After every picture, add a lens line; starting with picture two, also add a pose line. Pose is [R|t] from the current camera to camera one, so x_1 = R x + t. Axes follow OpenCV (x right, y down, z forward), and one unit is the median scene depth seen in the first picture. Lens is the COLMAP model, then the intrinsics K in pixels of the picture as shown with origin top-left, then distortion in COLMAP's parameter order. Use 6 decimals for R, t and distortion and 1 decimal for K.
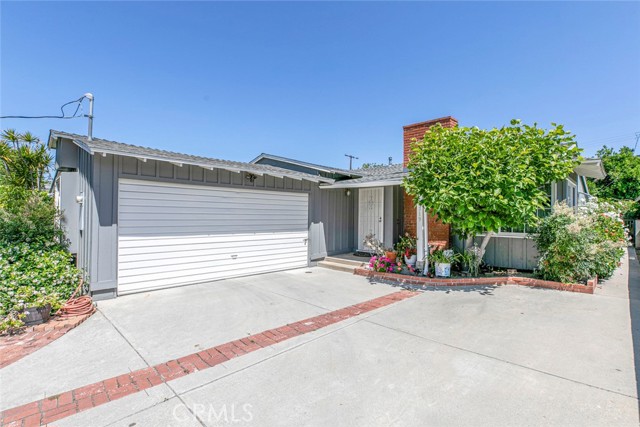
lens RADIAL K [[294.0, 0, 320.3], [0, 294.0, 213.0], [0, 0, 1]] dist [0.001931, 0.000054]
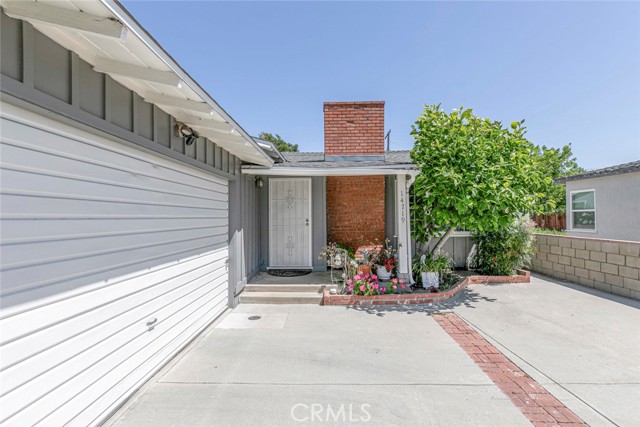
lens RADIAL K [[321.5, 0, 321.6], [0, 321.5, 213.9], [0, 0, 1]] dist [0.001947, 0.000084]
pose [[0.732871, -0.009230, 0.680305, -0.335990], [0.009326, 0.999950, 0.003520, -0.001455], [-0.680303, 0.003765, 0.732921, 0.414617]]
